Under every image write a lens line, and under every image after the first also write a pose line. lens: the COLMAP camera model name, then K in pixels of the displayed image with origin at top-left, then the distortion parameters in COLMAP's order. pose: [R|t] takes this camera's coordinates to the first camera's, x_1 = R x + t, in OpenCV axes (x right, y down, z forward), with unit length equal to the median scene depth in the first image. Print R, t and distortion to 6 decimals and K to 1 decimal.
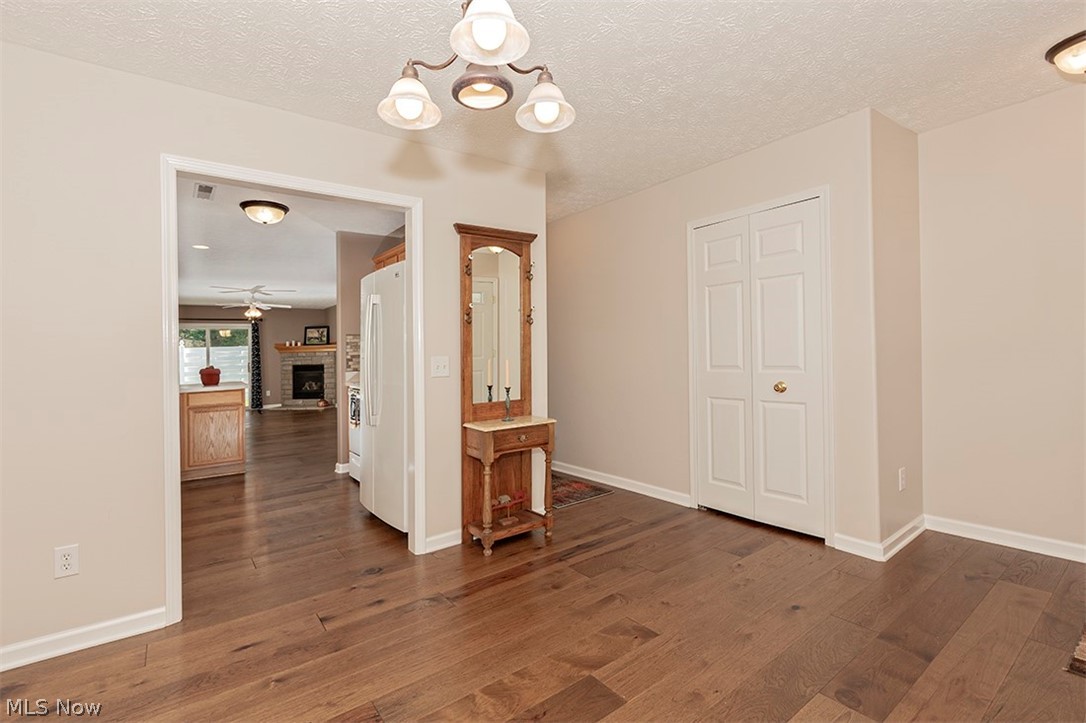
lens RADIAL K [[494.9, 0, 497.1], [0, 494.9, 345.9], [0, 0, 1]] dist [0.001417, 0.002489]
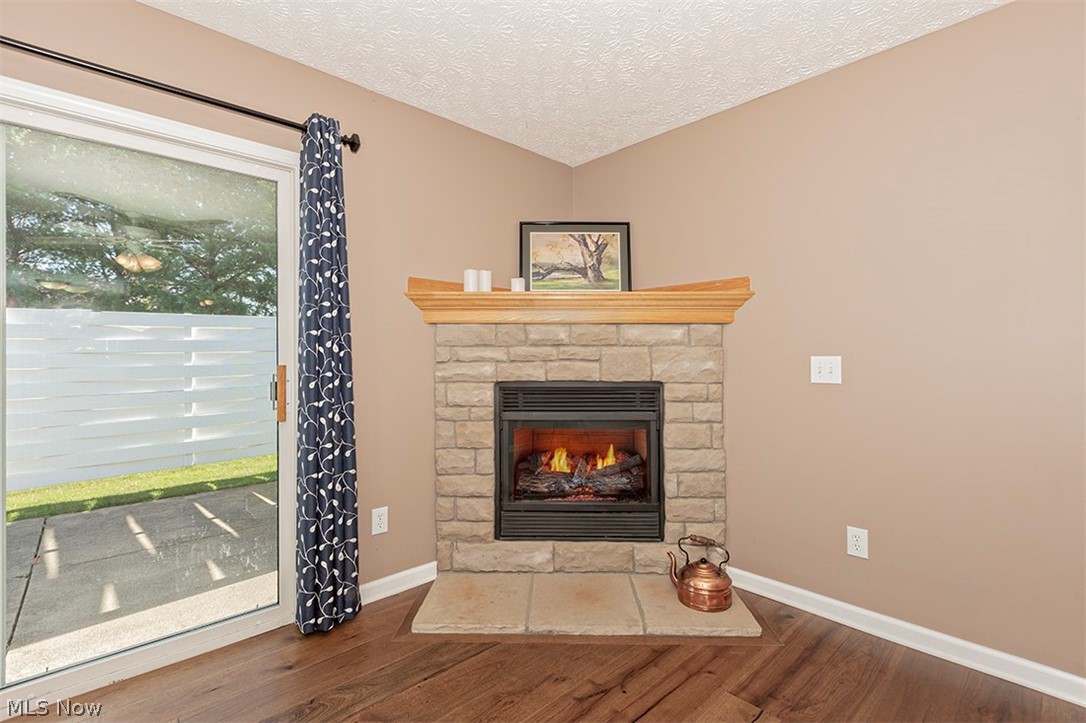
lens RADIAL K [[471.5, 0, 546.0], [0, 471.5, 363.9], [0, 0, 1]] dist [0.010794, -0.000159]
pose [[0.983390, 0.033360, 0.178414, -0.429025], [-0.038035, 0.999015, 0.022847, 0.025771], [-0.177476, -0.029254, 0.983690, 0.795113]]
